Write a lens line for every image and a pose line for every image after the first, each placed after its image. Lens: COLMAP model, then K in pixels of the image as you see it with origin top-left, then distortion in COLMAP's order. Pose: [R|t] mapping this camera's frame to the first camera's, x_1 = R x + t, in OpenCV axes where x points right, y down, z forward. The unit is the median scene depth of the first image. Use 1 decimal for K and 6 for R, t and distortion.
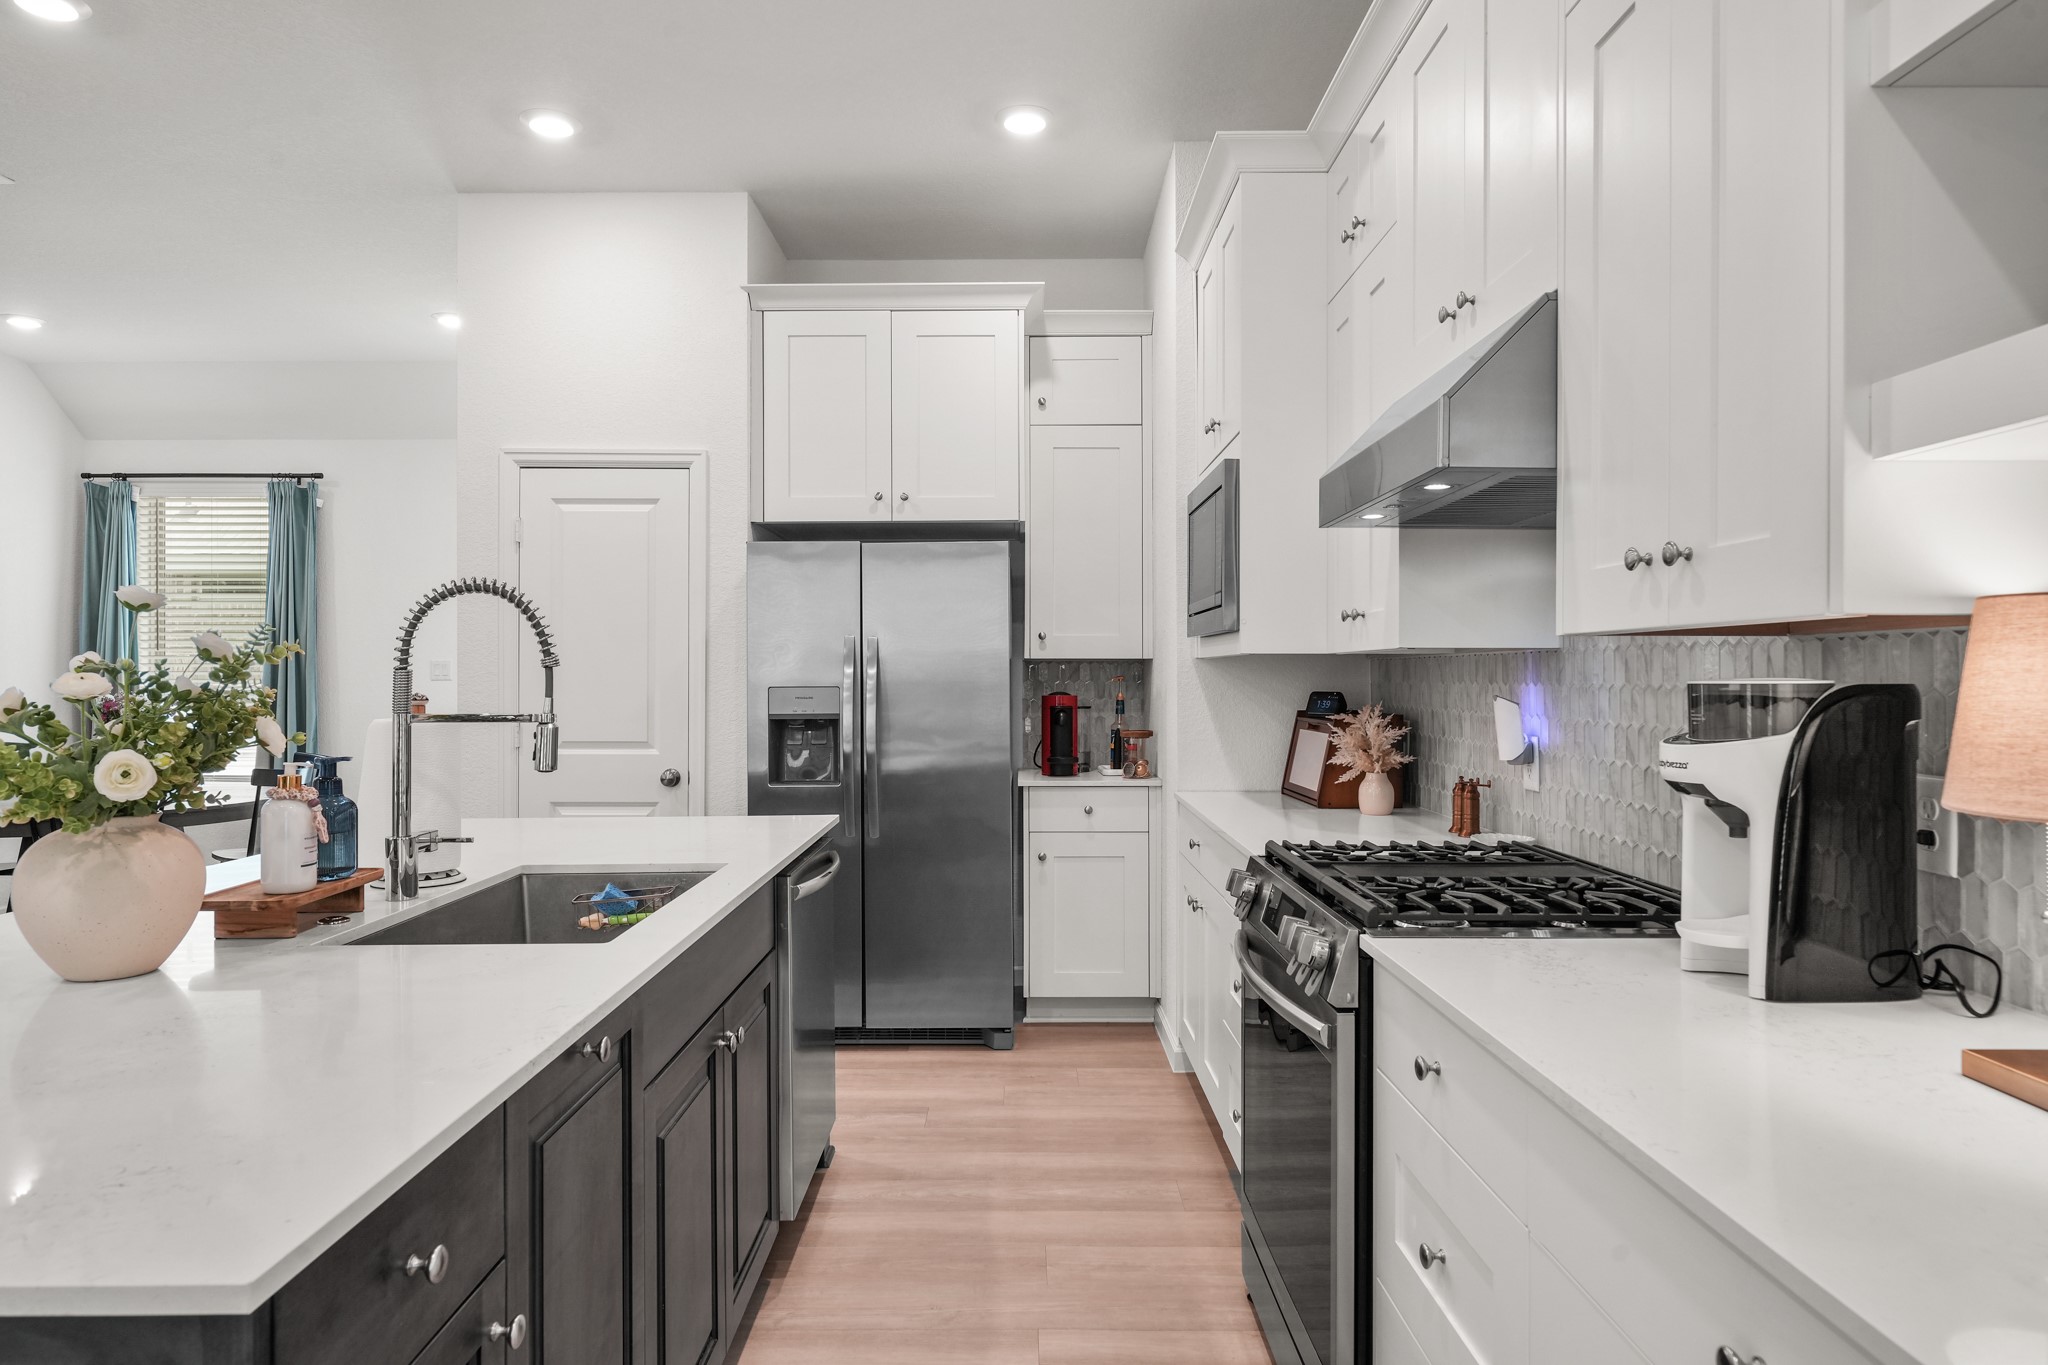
lens RADIAL K [[1199.7, 0, 1022.5], [0, 1199.7, 673.8], [0, 0, 1]] dist [0.001033, -0.003068]
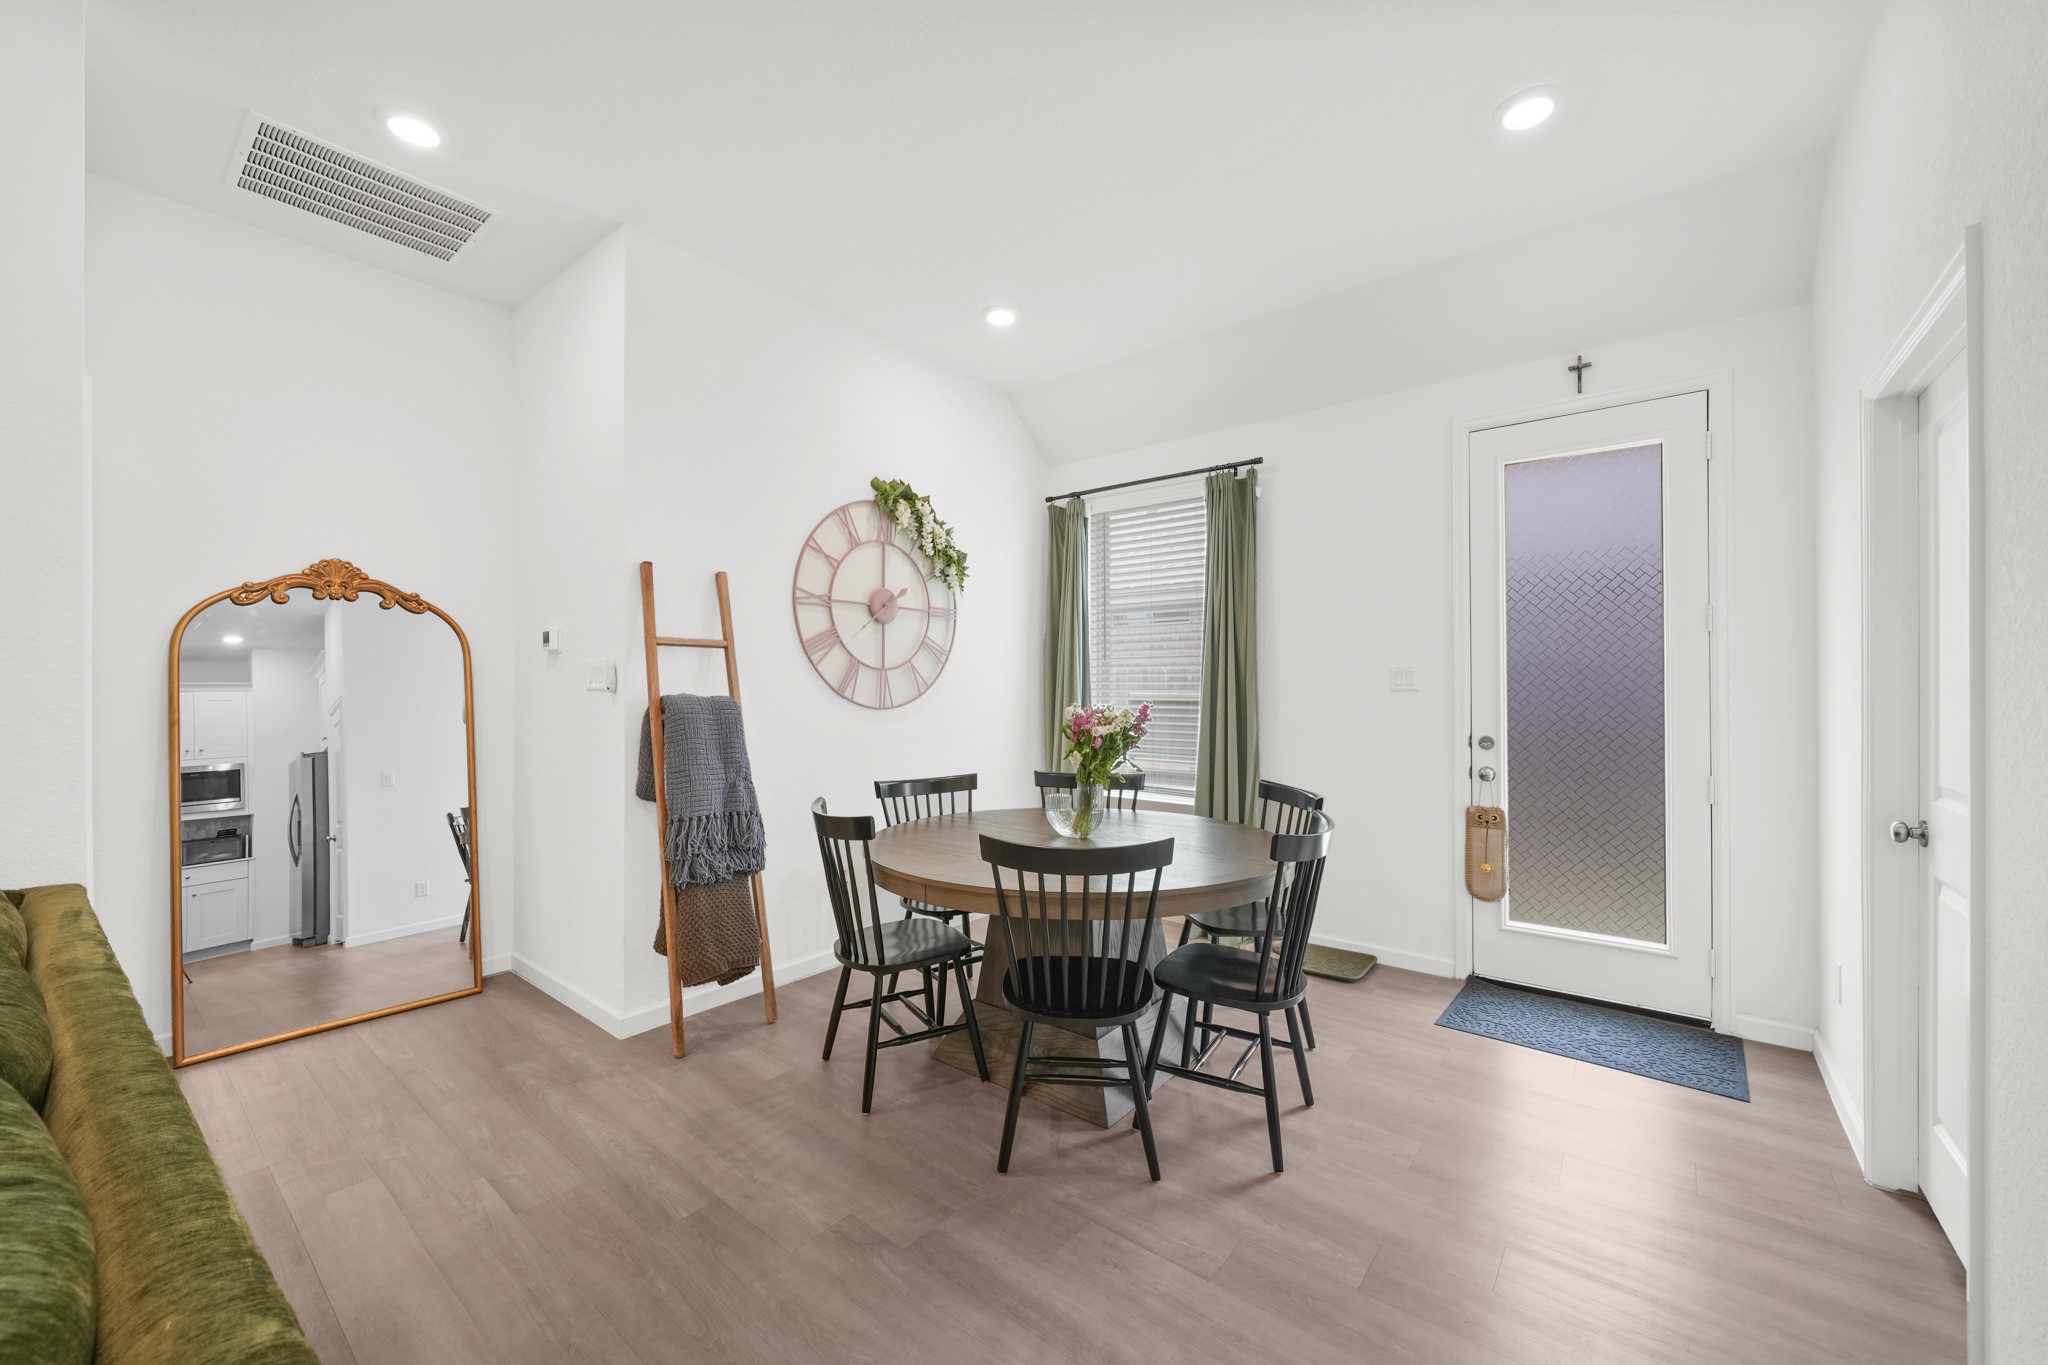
lens RADIAL K [[797.0, 0, 1010.8], [0, 797.0, 685.3], [0, 0, 1]] dist [-0.003444, -0.000225]
pose [[0.766318, -0.001756, -0.642460, -0.613228], [0.000773, 0.999998, -0.001811, 0.003257], [0.642461, 0.000891, 0.766317, 0.758442]]
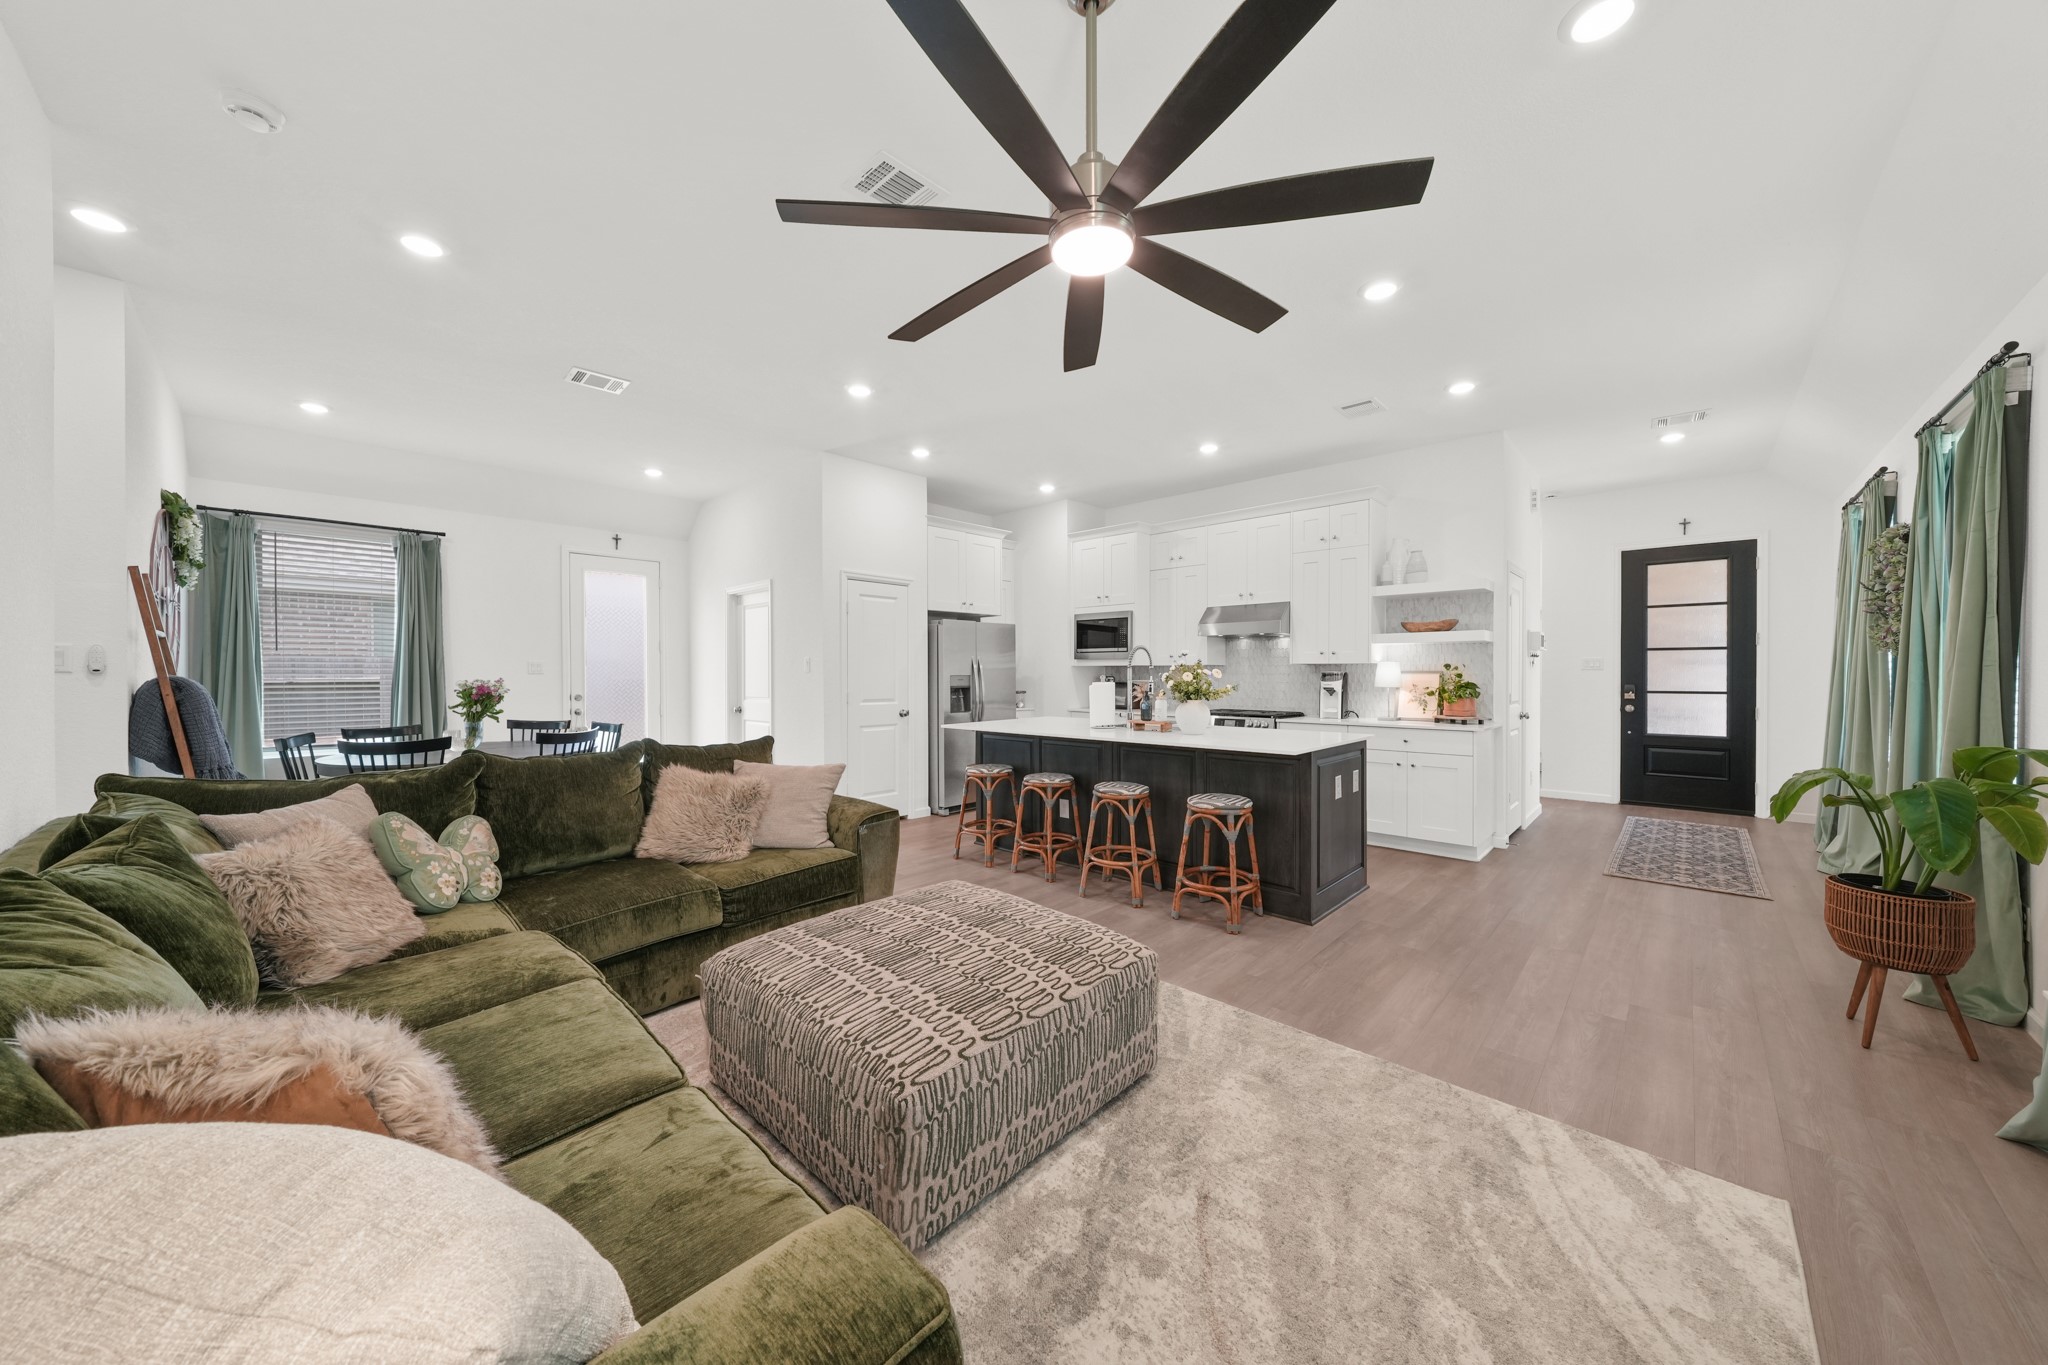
lens RADIAL K [[688.3, 0, 1024.2], [0, 688.3, 675.9], [0, 0, 1]] dist [-0.007539, 0.000470]
pose [[0.702885, -0.002262, 0.711300, -1.197900], [-0.001181, 0.999990, 0.004347, 0.005004], [-0.711303, -0.003896, 0.702875, -0.162374]]
